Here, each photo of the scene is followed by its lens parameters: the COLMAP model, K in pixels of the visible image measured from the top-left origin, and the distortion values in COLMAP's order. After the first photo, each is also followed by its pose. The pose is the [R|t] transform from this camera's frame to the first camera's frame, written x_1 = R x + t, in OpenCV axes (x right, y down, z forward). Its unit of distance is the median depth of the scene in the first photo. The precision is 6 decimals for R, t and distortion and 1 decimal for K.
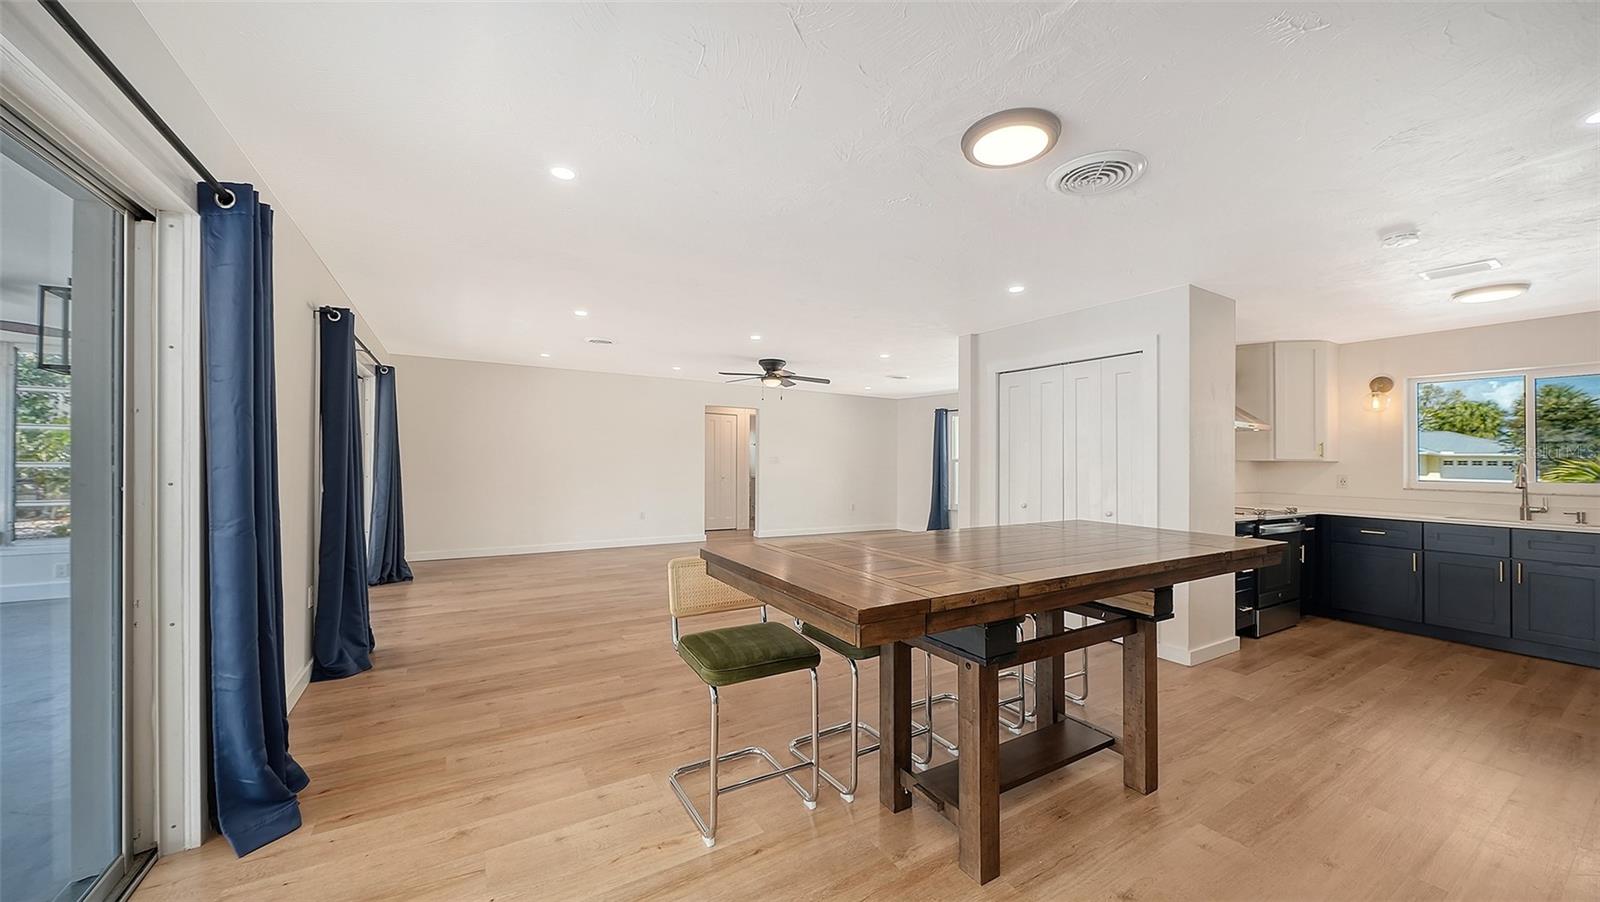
lens RADIAL K [[564.1, 0, 820.5], [0, 564.1, 439.7], [0, 0, 1]] dist [-0.001136, -0.000162]
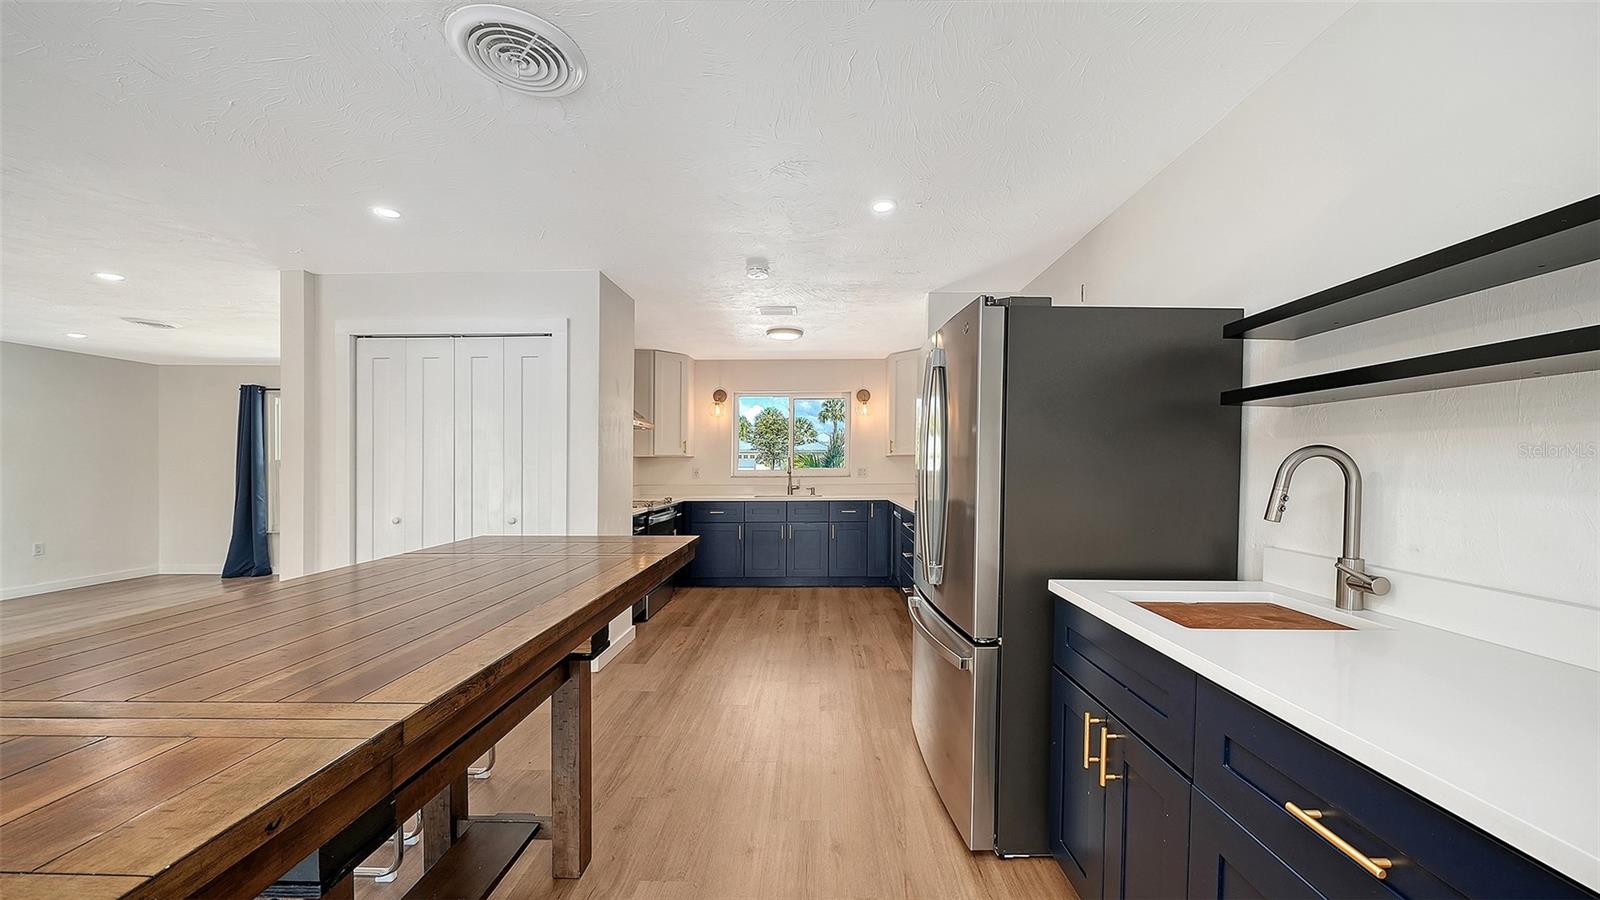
lens RADIAL K [[561.5, 0, 799.6], [0, 561.5, 454.6], [0, 0, 1]] dist [-0.001920, -0.000131]
pose [[0.561111, -0.009348, 0.827688, 0.055757], [-0.015328, 0.999647, 0.021681, 0.005889], [-0.827599, -0.024852, 0.560770, 0.172408]]
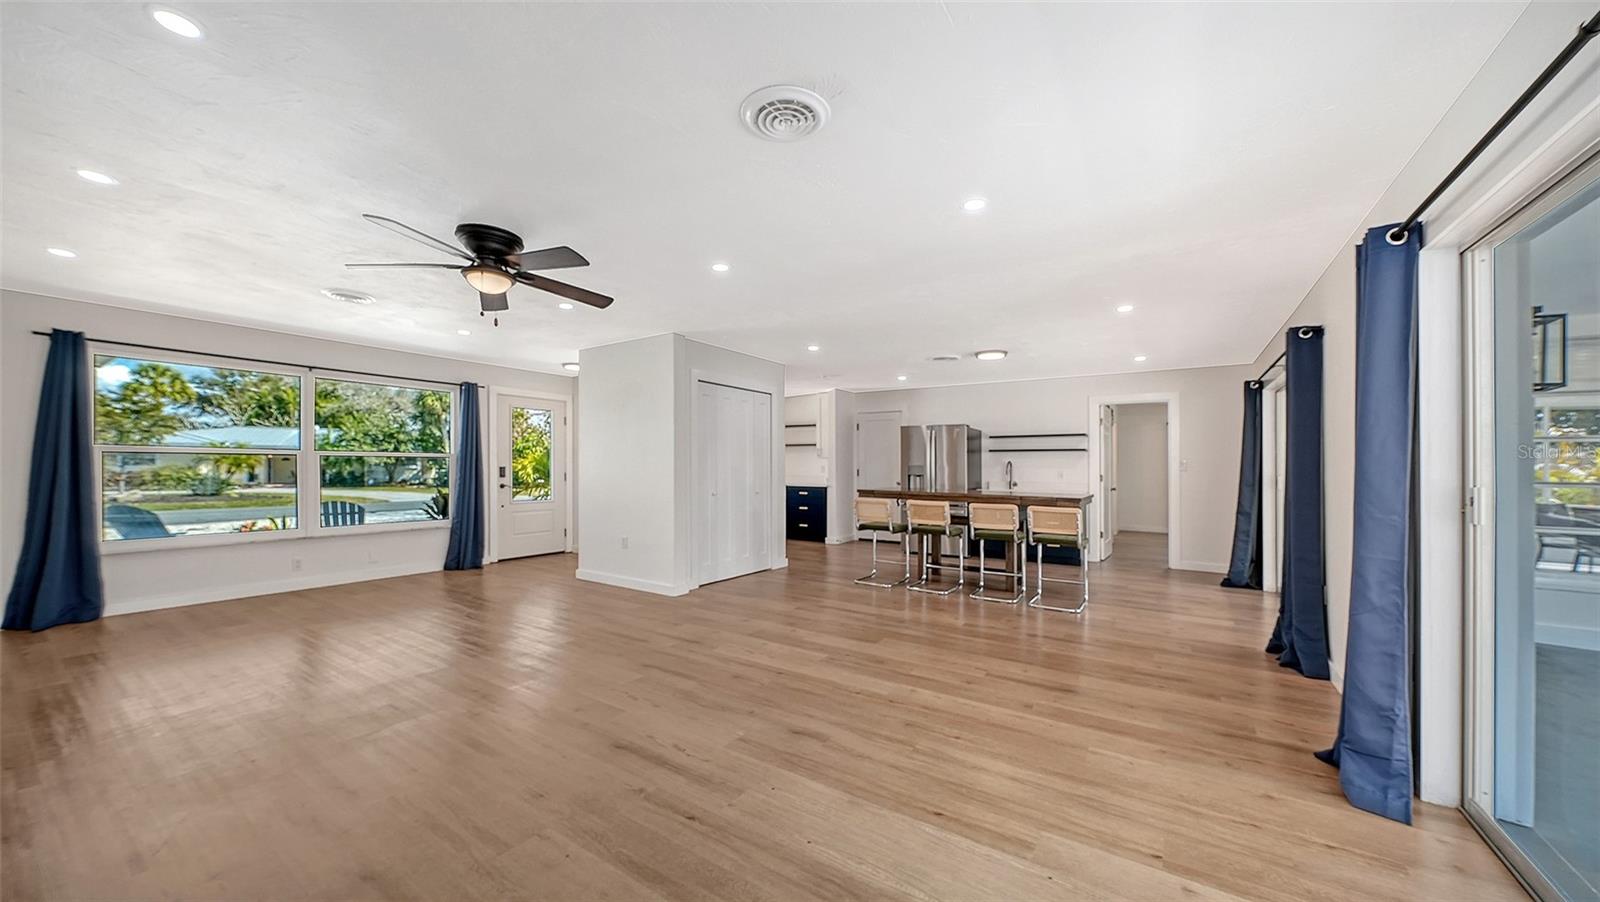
lens RADIAL K [[569.6, 0, 789.5], [0, 569.6, 447.9], [0, 0, 1]] dist [-0.000021, 0.000000]
pose [[-0.403179, 0.009810, 0.915068, -1.016775], [-0.050771, 0.998163, -0.033071, 0.061075], [-0.913712, -0.059793, -0.401940, 1.640214]]
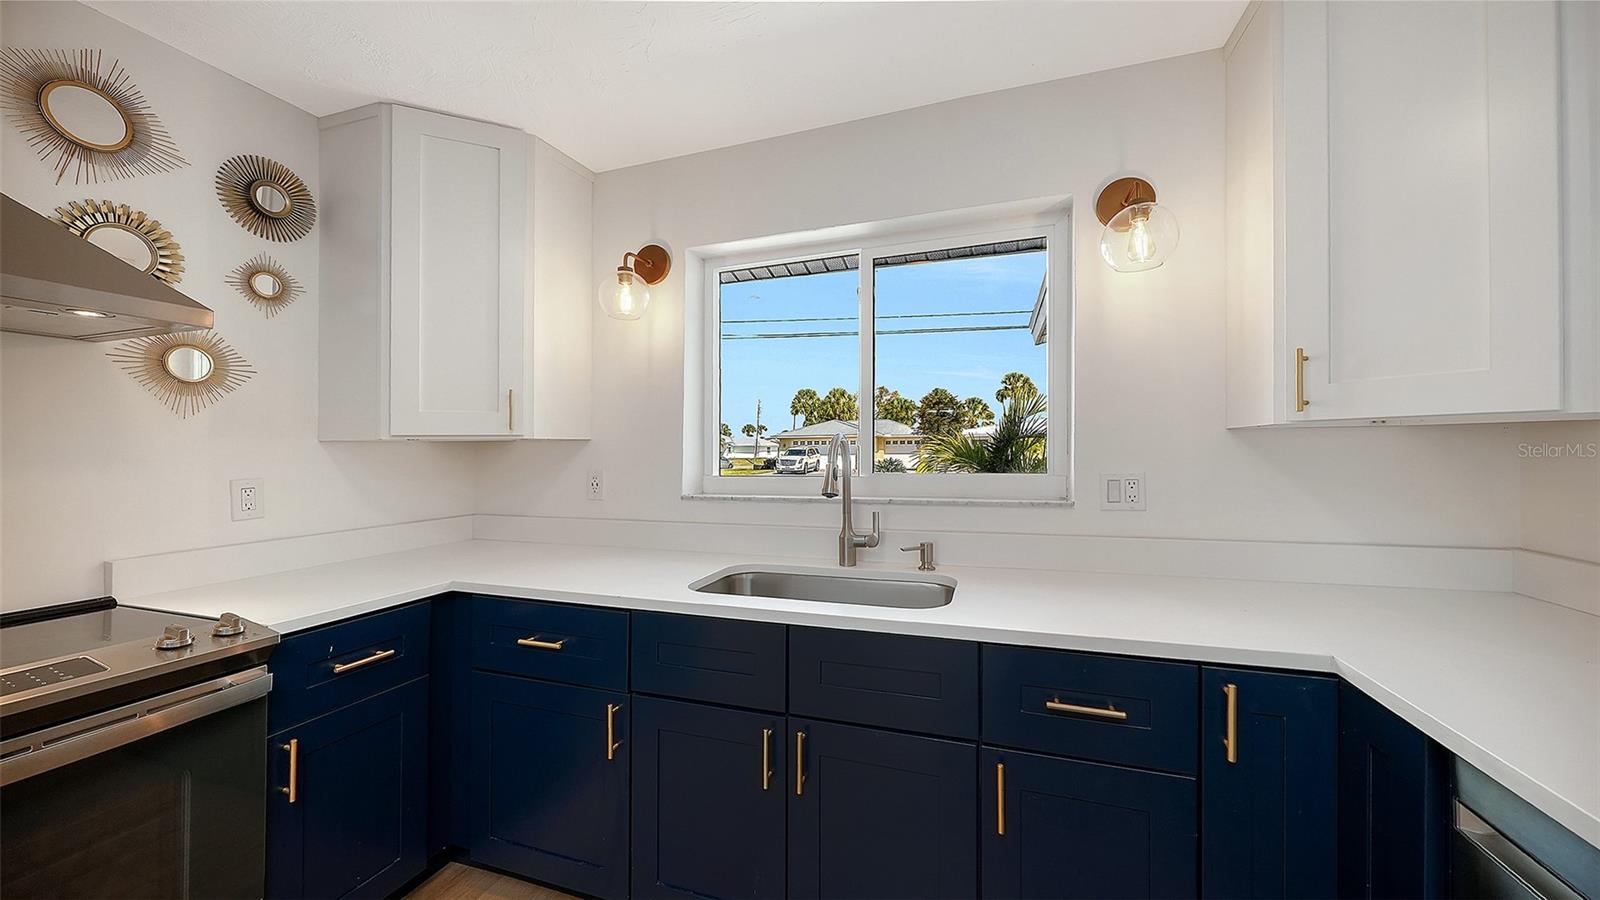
lens RADIAL K [[569.6, 0, 789.5], [0, 569.6, 446.9], [0, 0, 1]] dist [-0.000021, 0.000000]
pose [[0.790526, -0.022157, 0.612028, 1.039118], [0.000884, 0.999386, 0.035038, 0.039042], [-0.612428, -0.027157, 0.790060, 0.745712]]
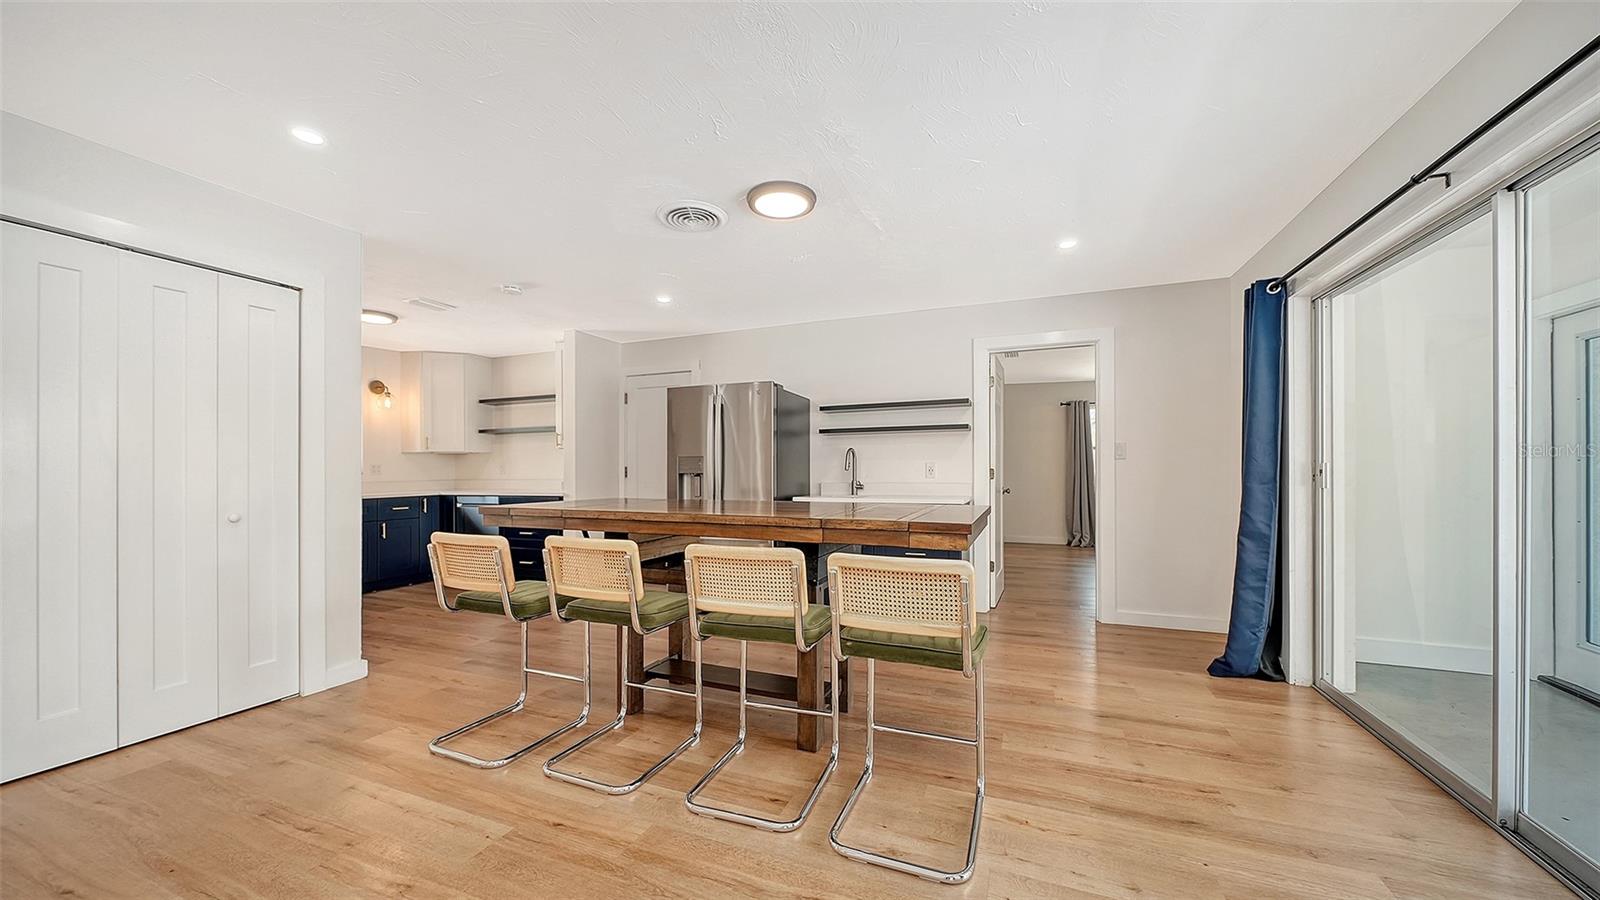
lens RADIAL K [[570.1, 0, 795.3], [0, 570.1, 475.5], [0, 0, 1]] dist [-0.000214, -0.000050]
pose [[-0.578430, -0.021593, 0.815446, -0.397126], [-0.035842, 0.999357, 0.001039, 0.063555], [-0.814944, -0.028626, -0.578832, 0.898725]]
